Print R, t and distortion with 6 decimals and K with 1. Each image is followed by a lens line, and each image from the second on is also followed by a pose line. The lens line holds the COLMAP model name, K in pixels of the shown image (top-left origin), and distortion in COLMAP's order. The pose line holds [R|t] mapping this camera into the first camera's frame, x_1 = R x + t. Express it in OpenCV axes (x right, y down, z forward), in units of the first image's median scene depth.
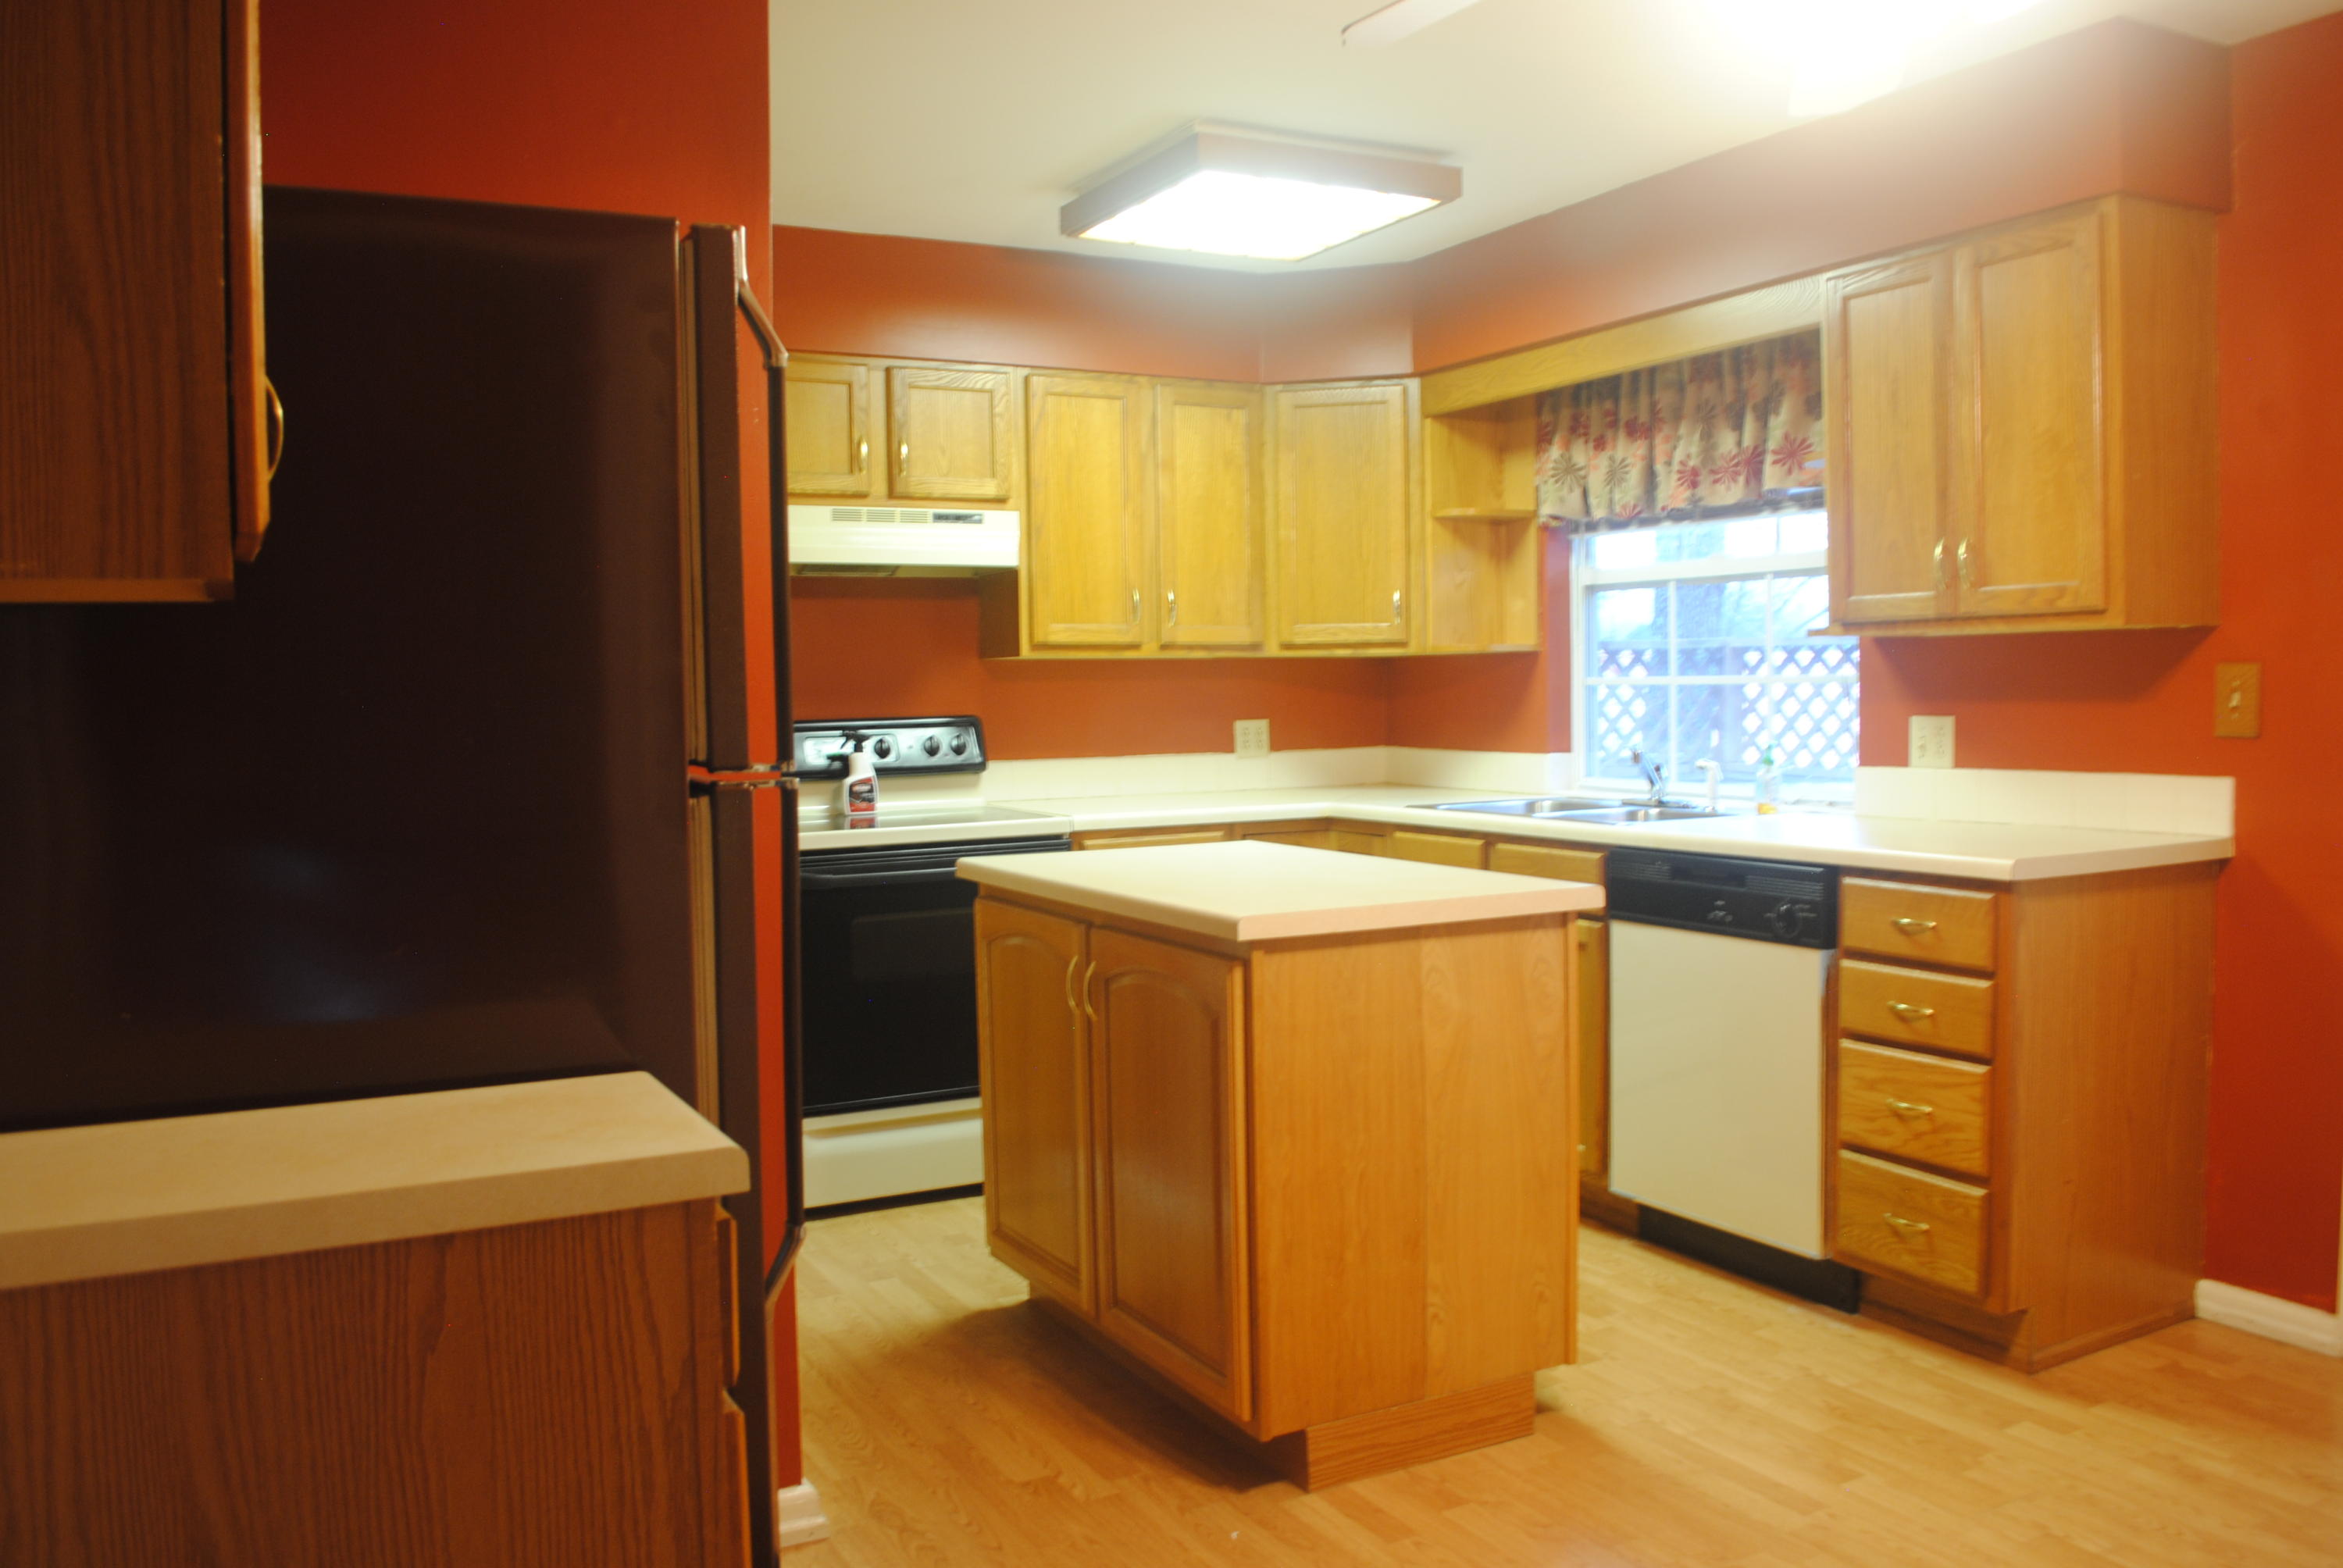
lens RADIAL K [[1851.5, 0, 1175.6], [0, 1851.5, 794.3], [0, 0, 1]] dist [-0.079263, 0.006400]
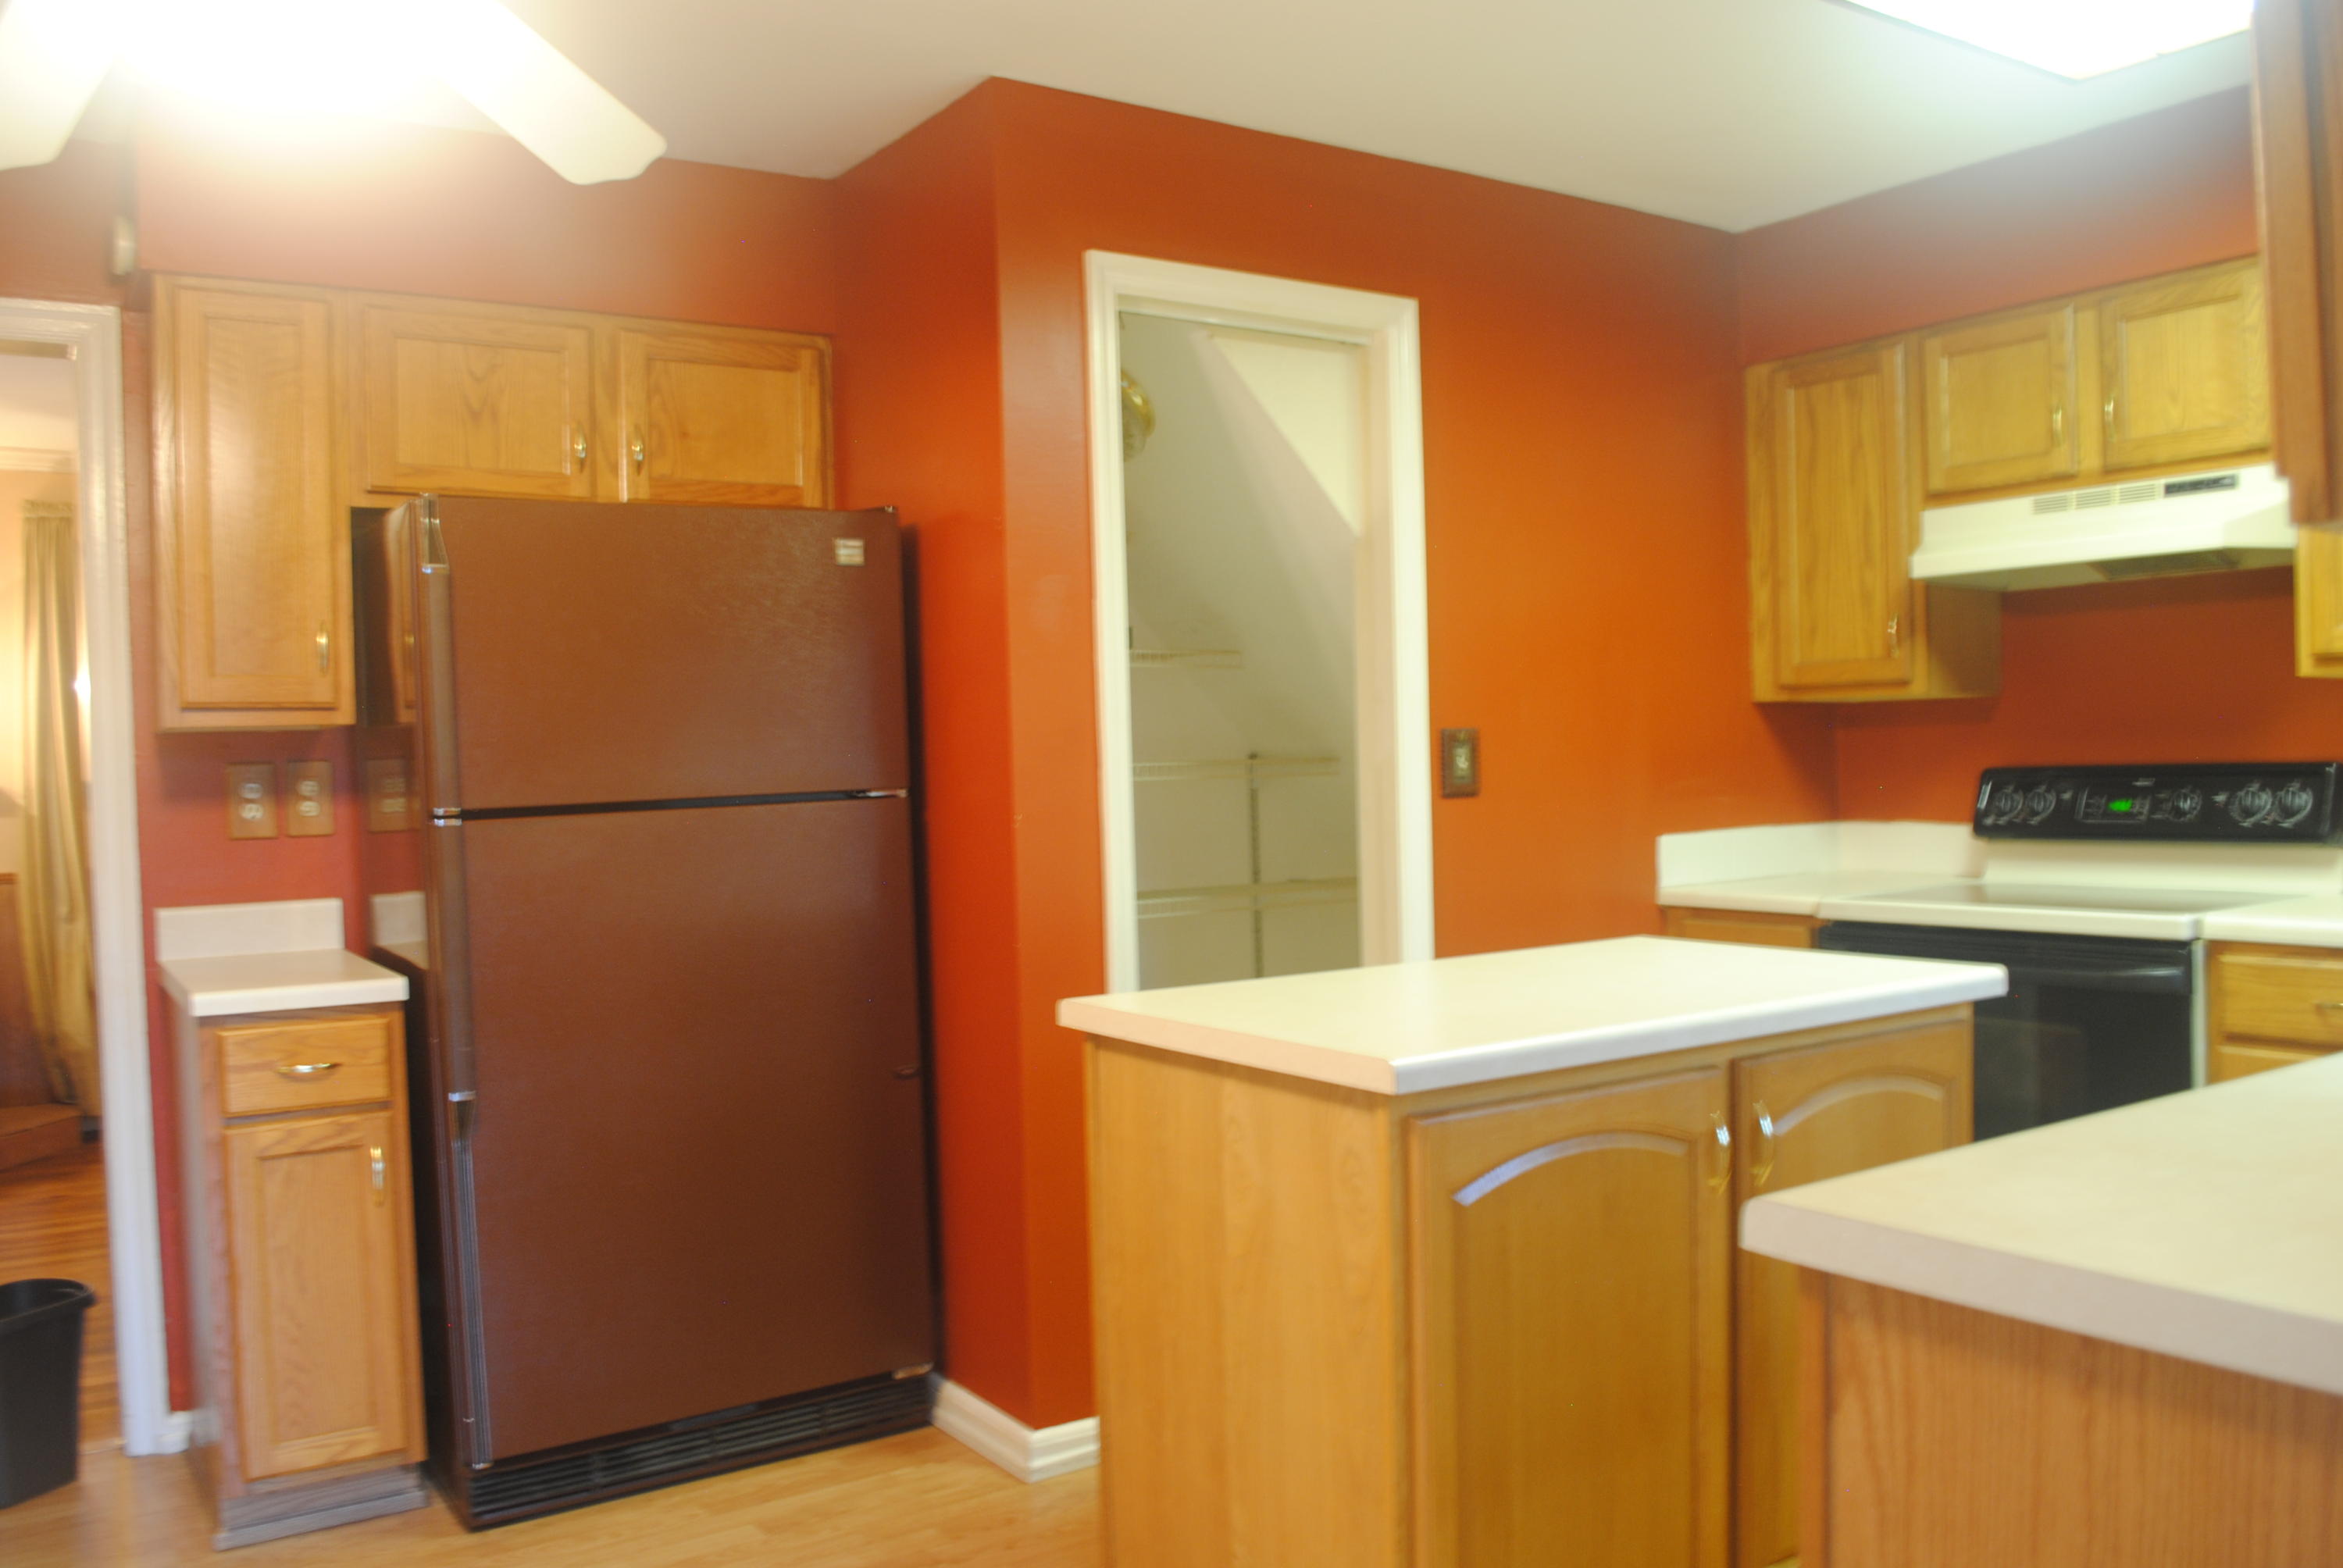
lens RADIAL K [[1851.5, 0, 1175.6], [0, 1851.5, 794.3], [0, 0, 1]] dist [-0.079263, 0.006400]
pose [[0.100787, 0.034154, -0.994322, 0.527045], [-0.036932, 0.998850, 0.030566, -0.036467], [0.994222, 0.033642, 0.101932, 0.529502]]
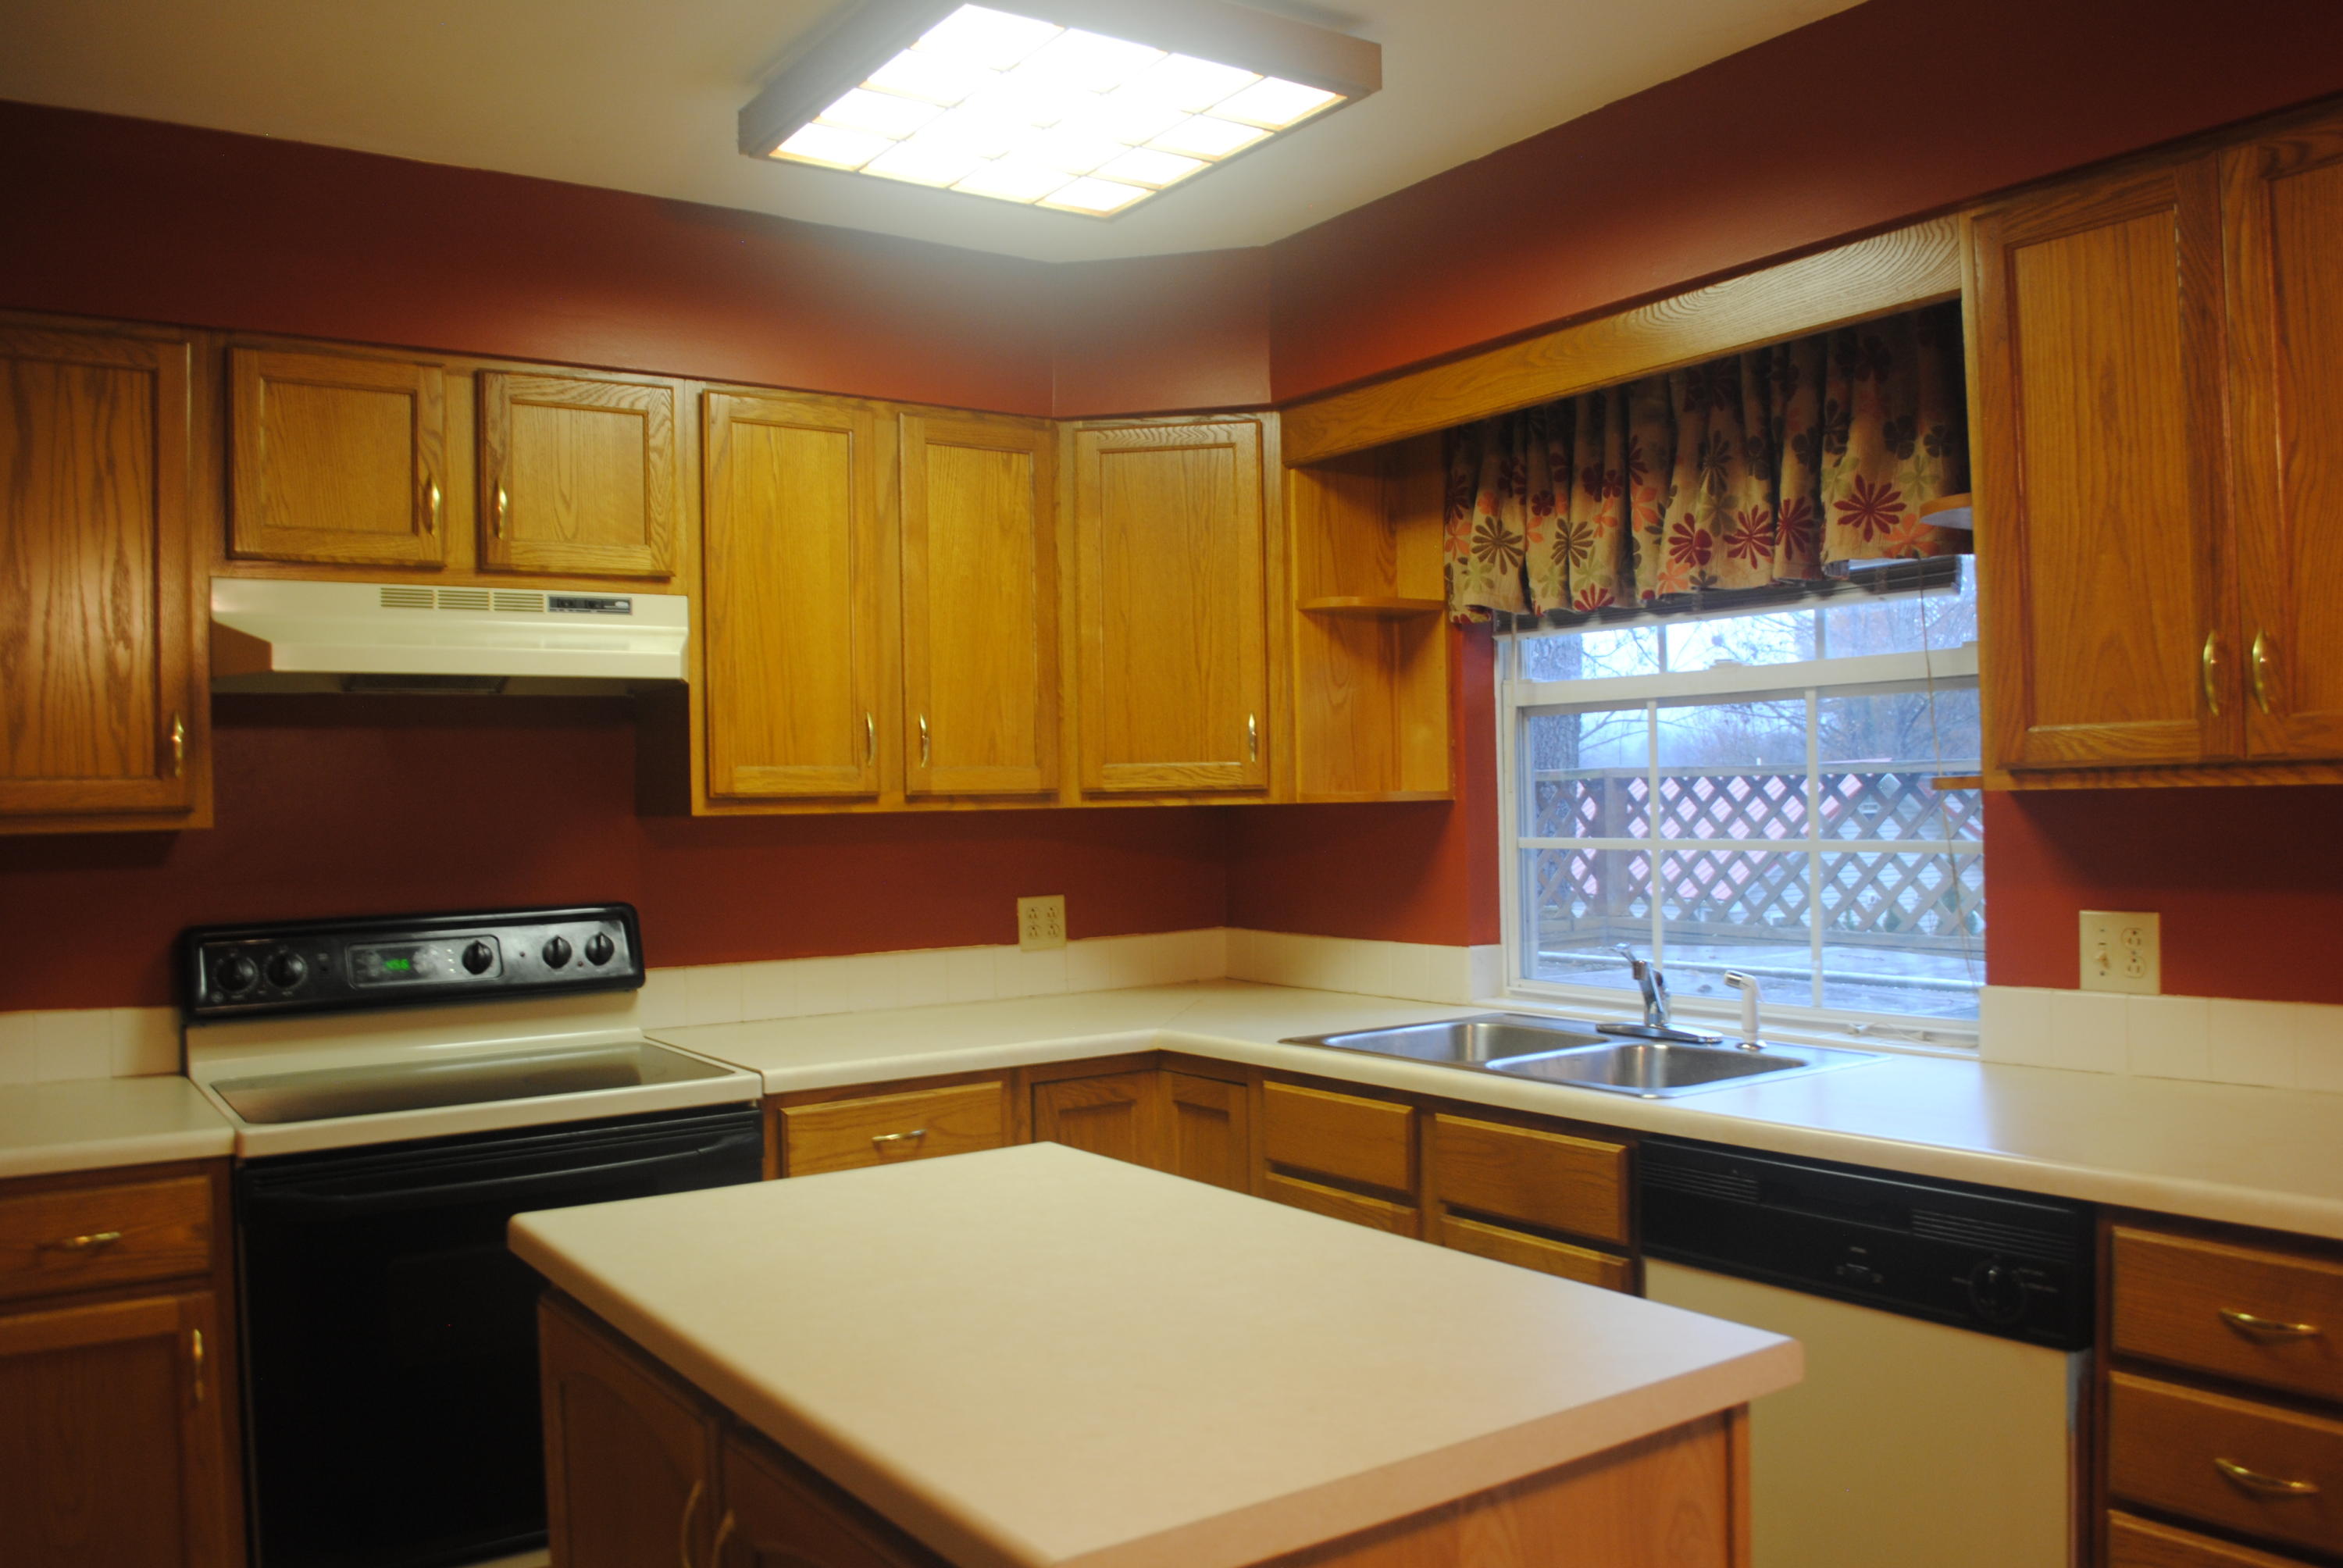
lens RADIAL K [[1851.5, 0, 1175.6], [0, 1851.5, 794.3], [0, 0, 1]] dist [-0.079263, 0.006400]
pose [[0.992793, -0.005186, 0.119728, 0.008620], [0.012696, 0.997992, -0.062052, -0.039635], [-0.119166, 0.063125, 0.990866, 0.333213]]
